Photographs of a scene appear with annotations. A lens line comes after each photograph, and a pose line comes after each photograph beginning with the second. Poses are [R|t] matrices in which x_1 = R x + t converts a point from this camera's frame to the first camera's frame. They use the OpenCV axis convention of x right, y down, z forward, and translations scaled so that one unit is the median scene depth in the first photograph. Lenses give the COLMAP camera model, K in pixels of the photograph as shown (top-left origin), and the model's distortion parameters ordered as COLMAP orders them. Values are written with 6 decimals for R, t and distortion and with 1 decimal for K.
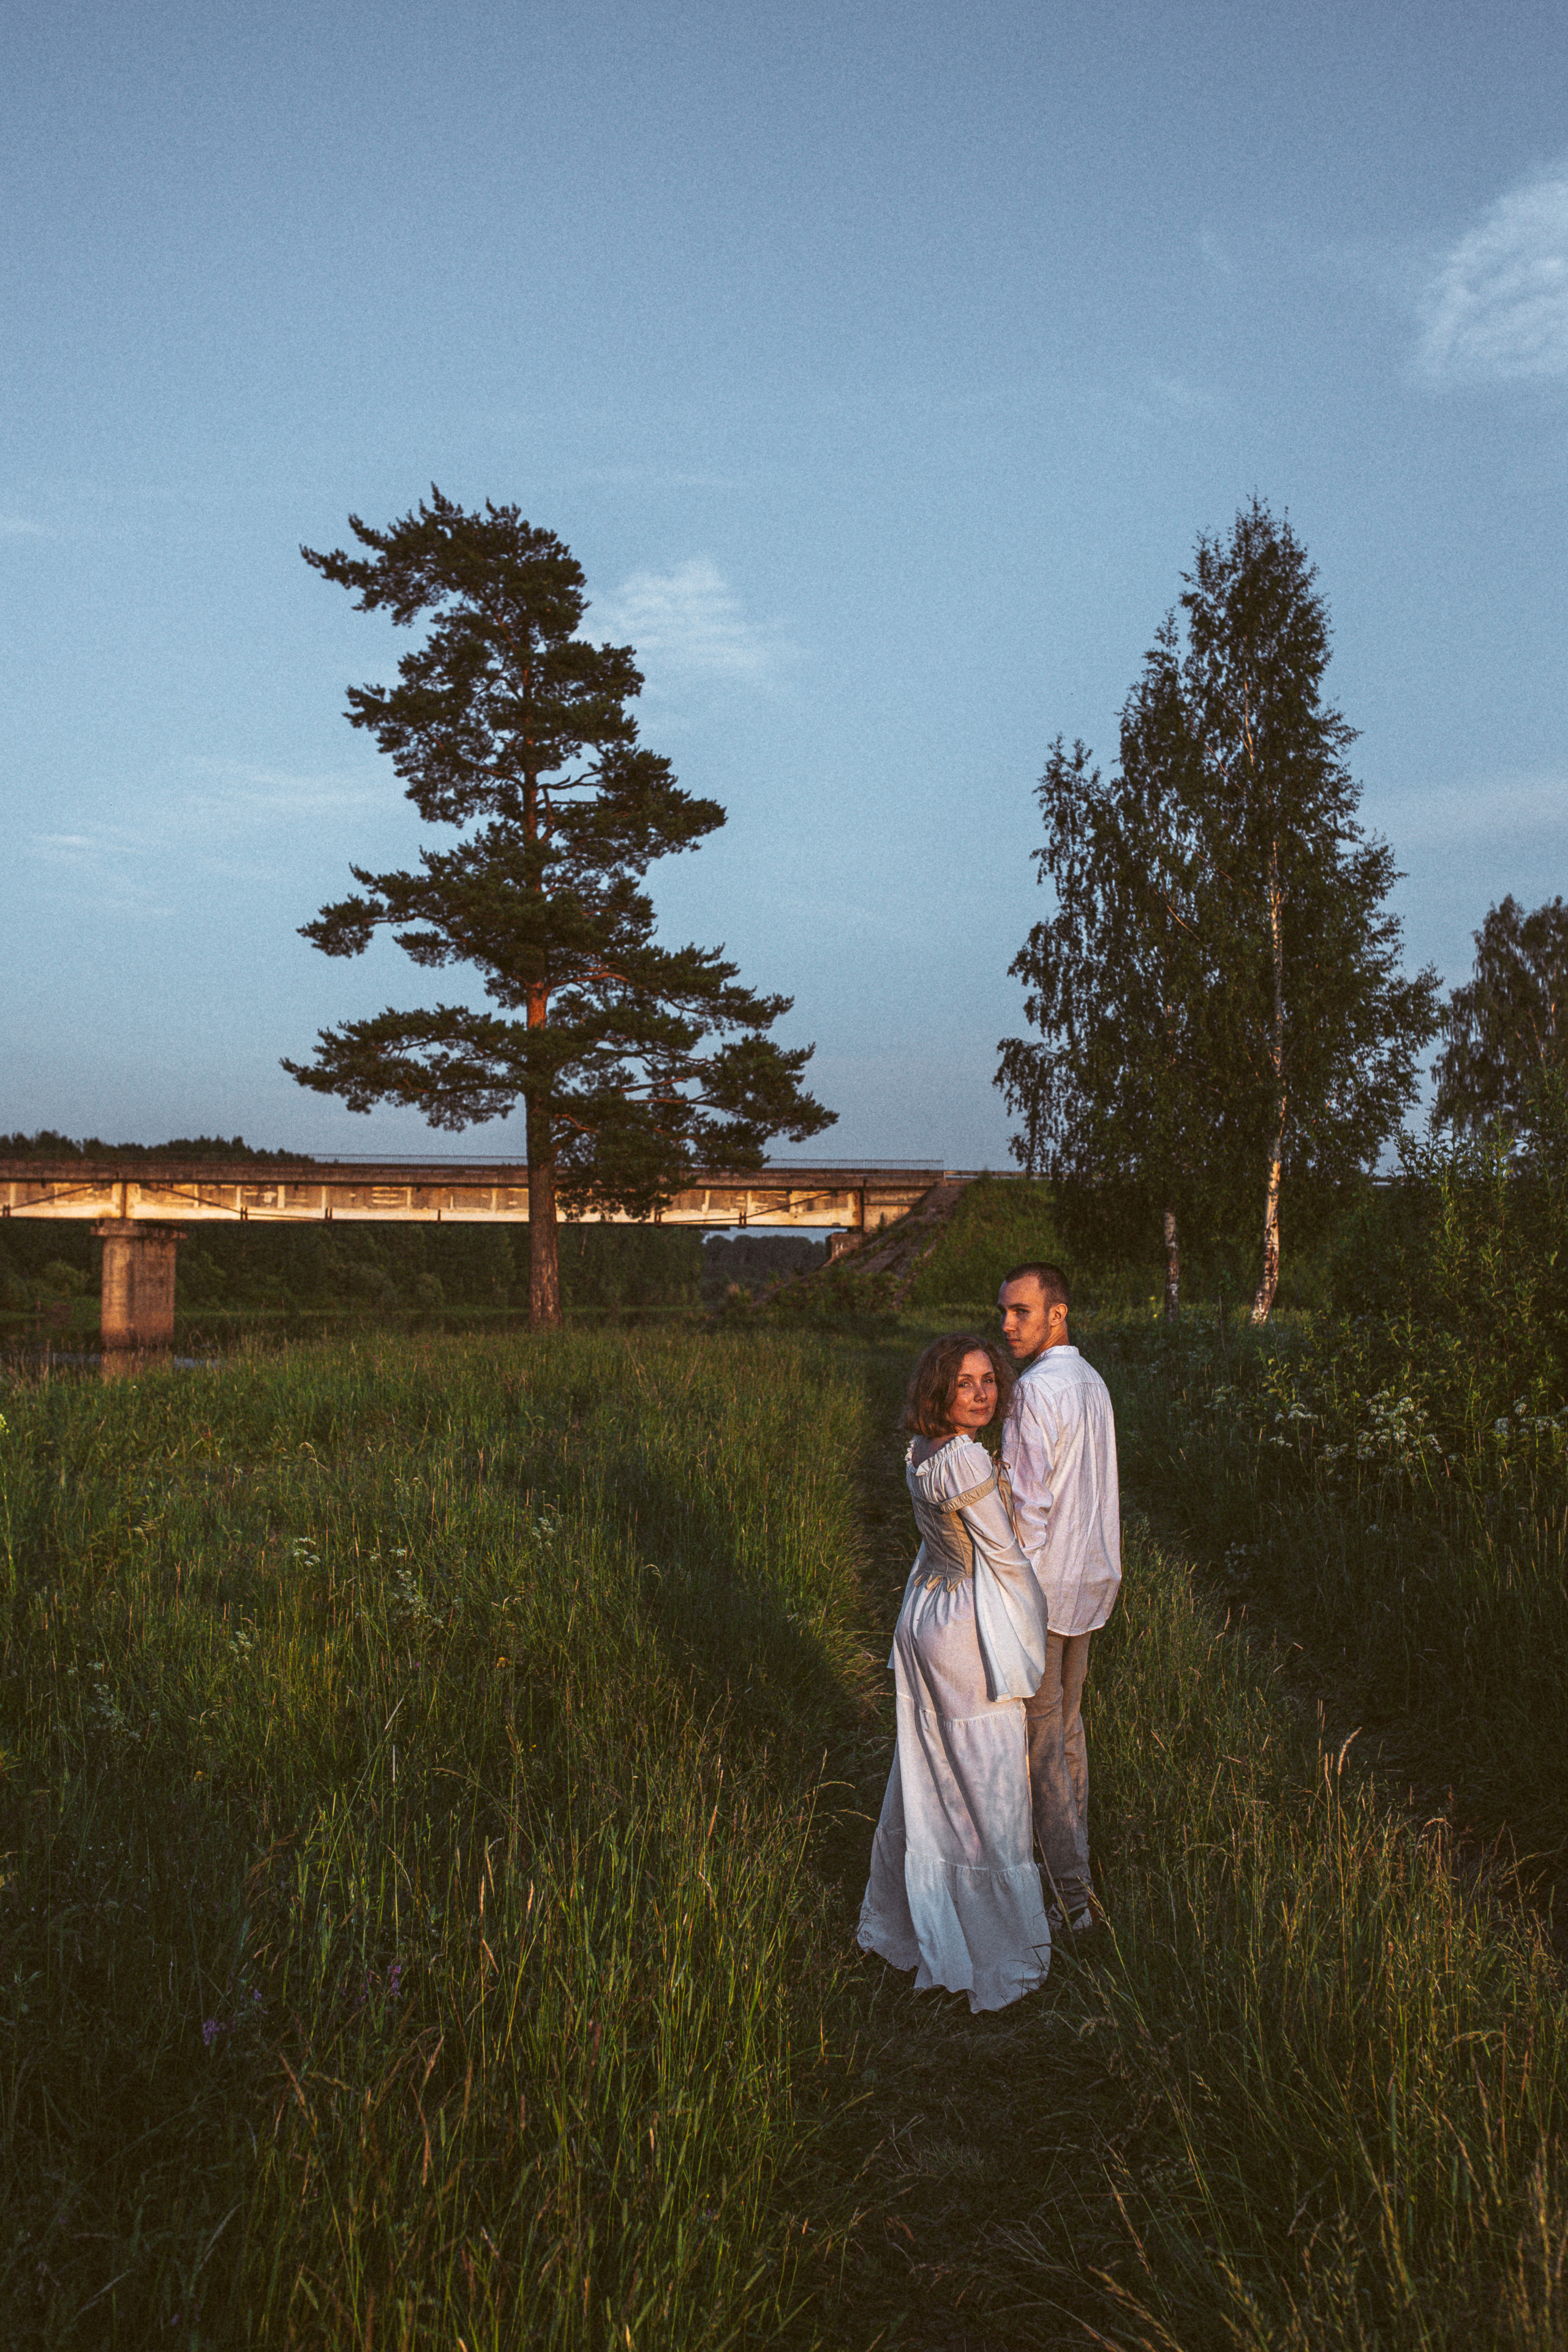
lens RADIAL K [[2439.9, 0, 784.0], [0, 2439.9, 1176.0], [0, 0, 1]] dist [-0.069641, 0.134654]
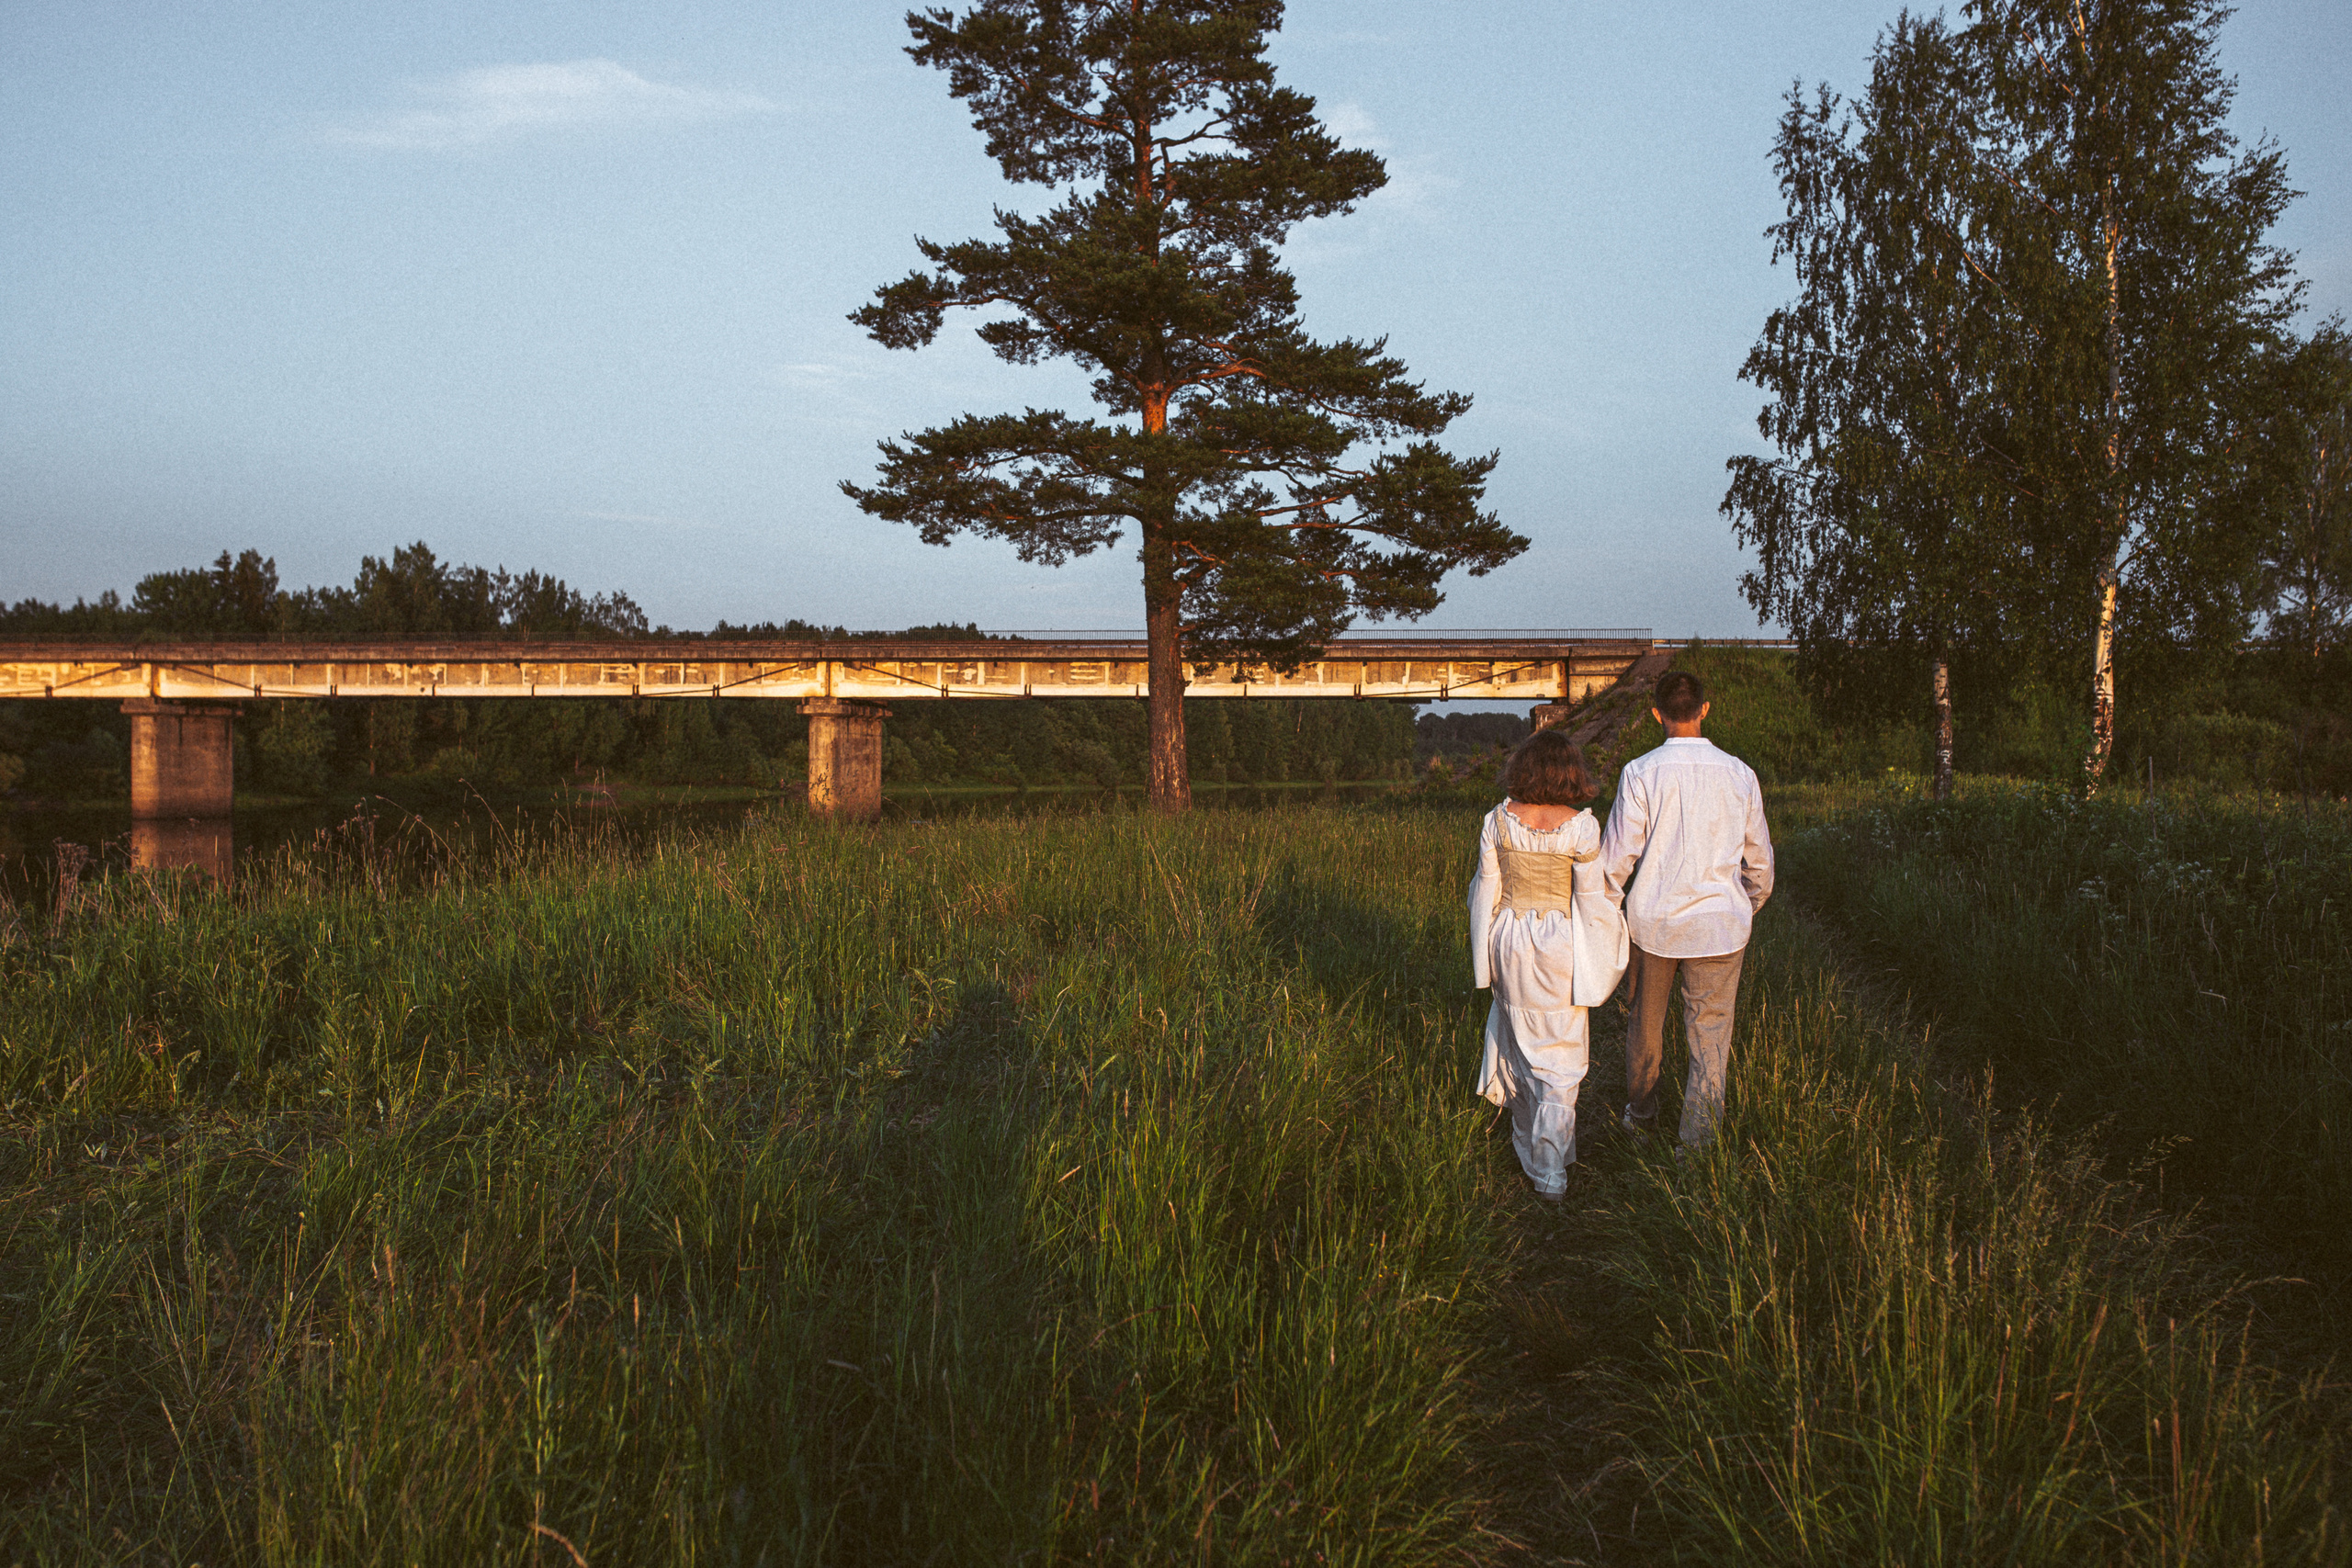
lens RADIAL K [[2358.9, 0, 1180.4], [0, 2358.9, 776.8], [0, 0, 1]] dist [-0.115371, 0.343197]
pose [[0.991308, -0.004842, -0.131475, 0.009698], [0.011621, 0.998639, 0.050843, 0.011902], [0.131050, -0.051929, 0.990015, 0.217293]]
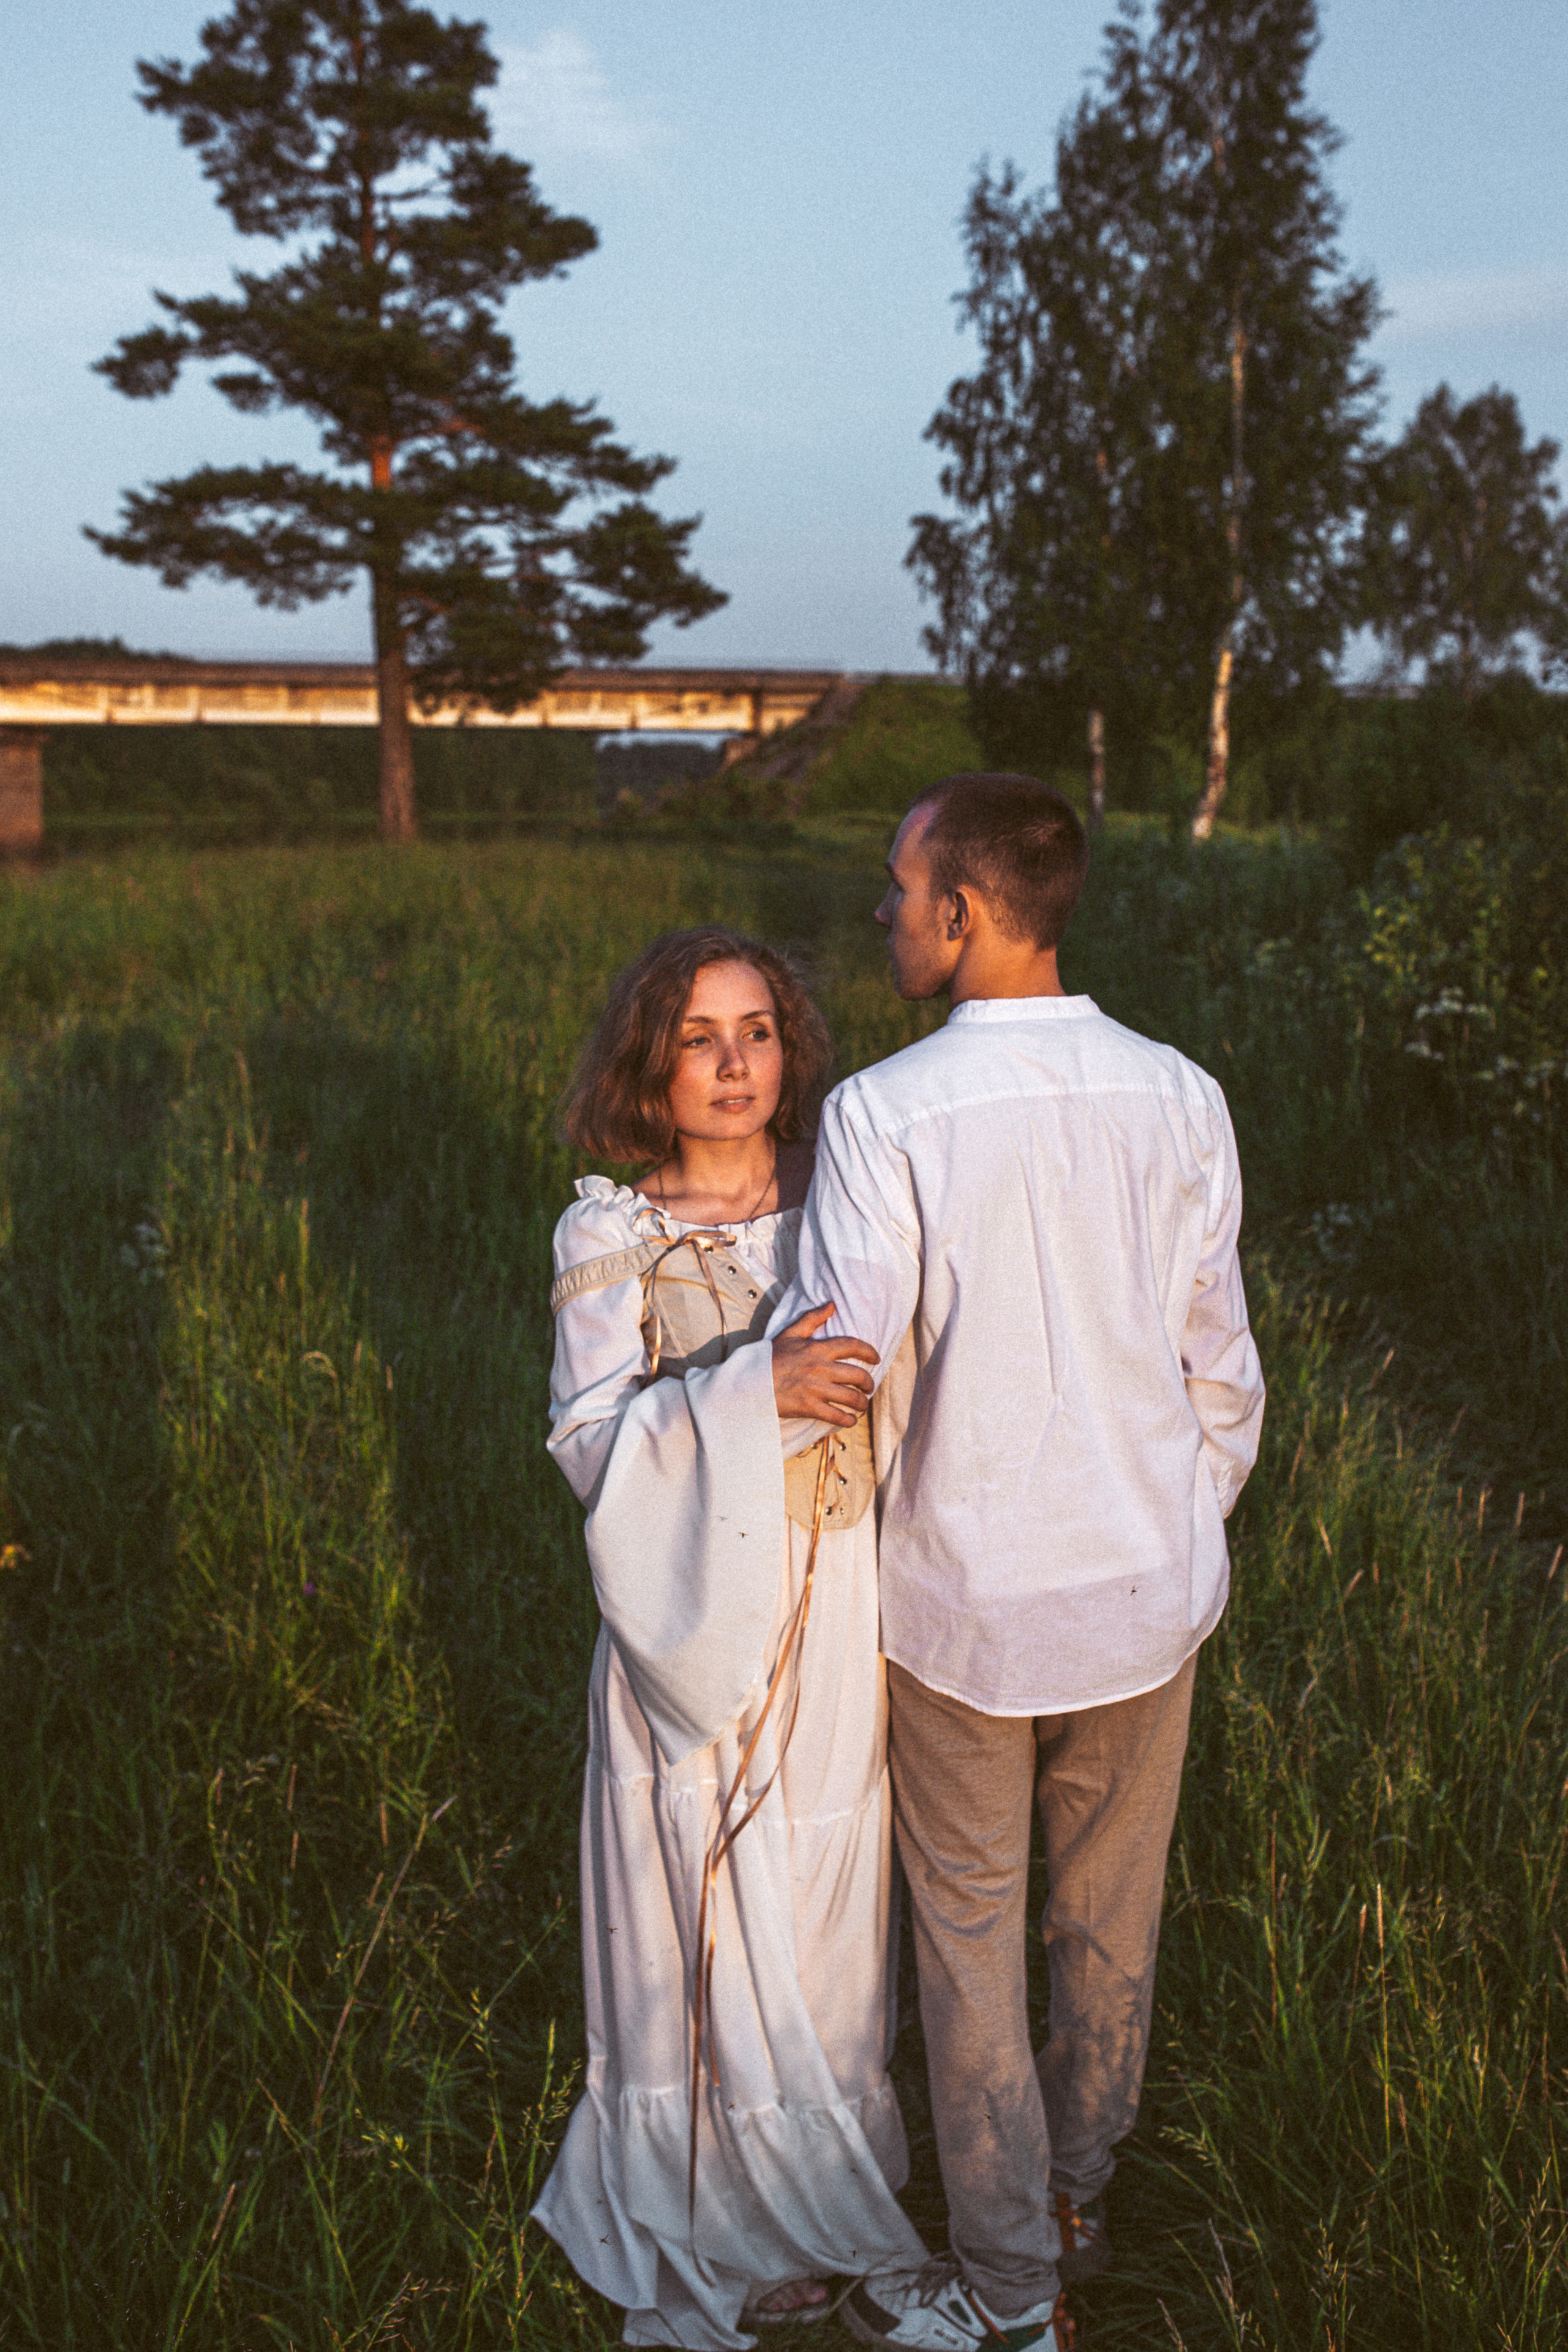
lens RADIAL K [[2439.9, 0, 784.0], [0, 2439.9, 1176.0], [0, 0, 1]] dist [-0.069641, 0.134654]
pose [[0.999074, -0.001881, 0.042981, 0.003842], [-0.006747, 0.979834, 0.199698, 0.004623], [-0.042490, -0.199803, 0.978914, 0.102609]]
